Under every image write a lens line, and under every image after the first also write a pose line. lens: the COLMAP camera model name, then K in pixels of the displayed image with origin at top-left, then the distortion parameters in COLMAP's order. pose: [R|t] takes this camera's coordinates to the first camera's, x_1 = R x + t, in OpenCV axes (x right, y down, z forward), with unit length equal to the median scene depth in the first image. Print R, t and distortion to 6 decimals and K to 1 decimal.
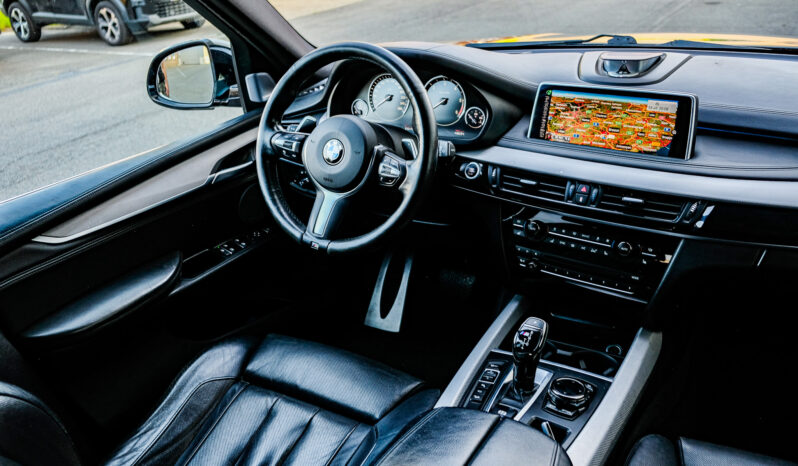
lens RADIAL K [[621.5, 0, 399.0], [0, 621.5, 233.0], [0, 0, 1]] dist [-0.028505, 0.004205]
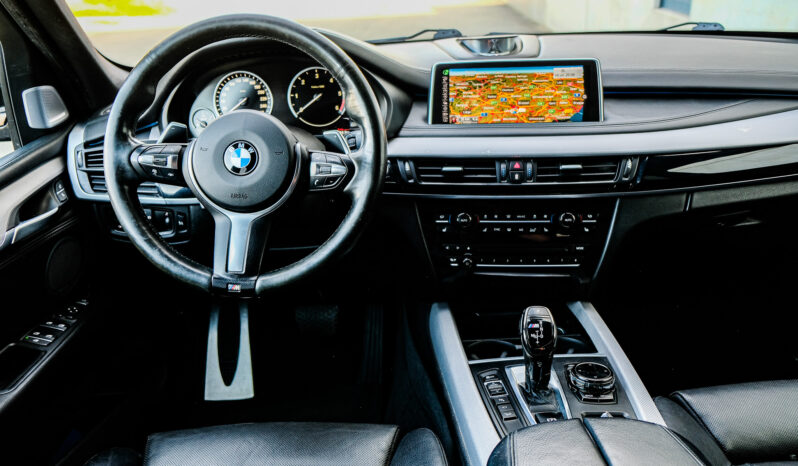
lens RADIAL K [[621.5, 0, 399.0], [0, 621.5, 233.0], [0, 0, 1]] dist [-0.028505, 0.004205]
pose [[0.865068, -0.168869, 0.472378, -0.298421], [0.206841, 0.977939, -0.029188, 0.018056], [-0.457028, 0.122957, 0.880912, 0.260549]]
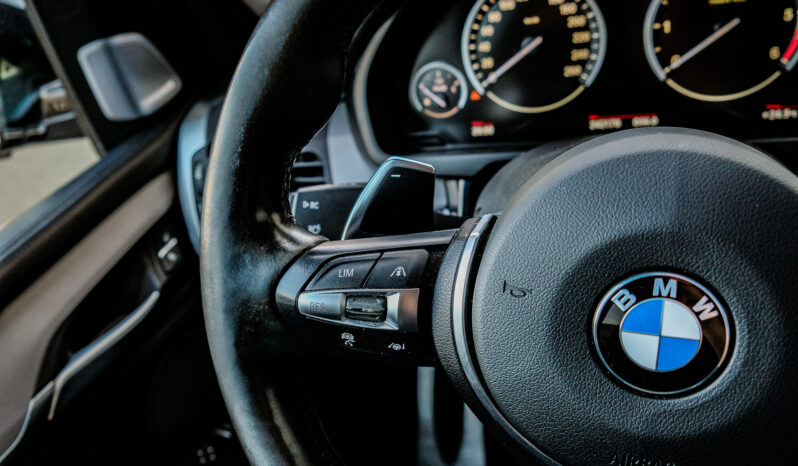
lens RADIAL K [[621.5, 0, 399.0], [0, 621.5, 233.0], [0, 0, 1]] dist [-0.028505, 0.004205]
pose [[0.959818, -0.210430, 0.185659, -0.206792], [0.199245, 0.976905, 0.077190, -0.186659], [-0.197615, -0.037097, 0.979578, 0.800964]]
